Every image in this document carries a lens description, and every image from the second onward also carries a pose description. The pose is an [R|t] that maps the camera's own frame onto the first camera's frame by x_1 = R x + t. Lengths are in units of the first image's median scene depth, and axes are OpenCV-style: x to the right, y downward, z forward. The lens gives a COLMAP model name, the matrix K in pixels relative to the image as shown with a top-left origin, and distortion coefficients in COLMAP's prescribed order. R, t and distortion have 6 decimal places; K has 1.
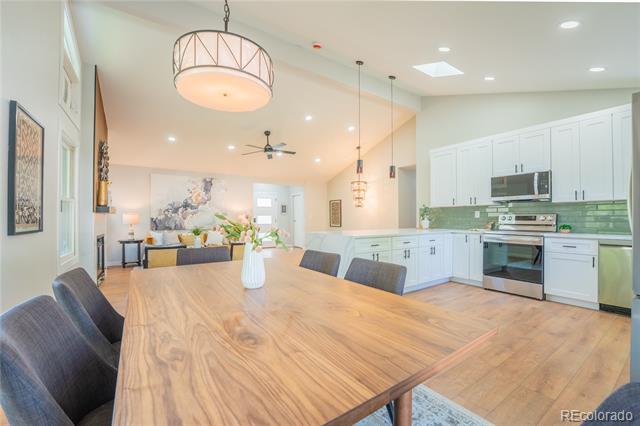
lens RADIAL K [[265.1, 0, 321.2], [0, 265.1, 217.6], [0, 0, 1]] dist [-0.023493, 0.001705]
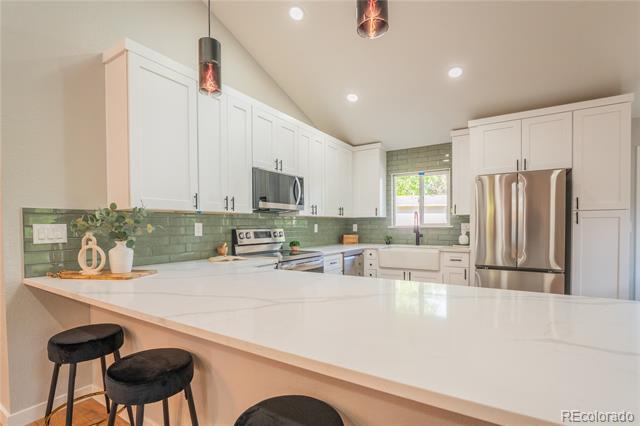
lens RADIAL K [[306.0, 0, 322.8], [0, 306.0, 229.8], [0, 0, 1]] dist [-0.008374, 0.000233]
pose [[-0.401351, -0.008602, 0.915884, -0.053982], [0.004987, 0.999921, 0.011577, -0.019615], [-0.915911, 0.009214, -0.401277, 1.160780]]
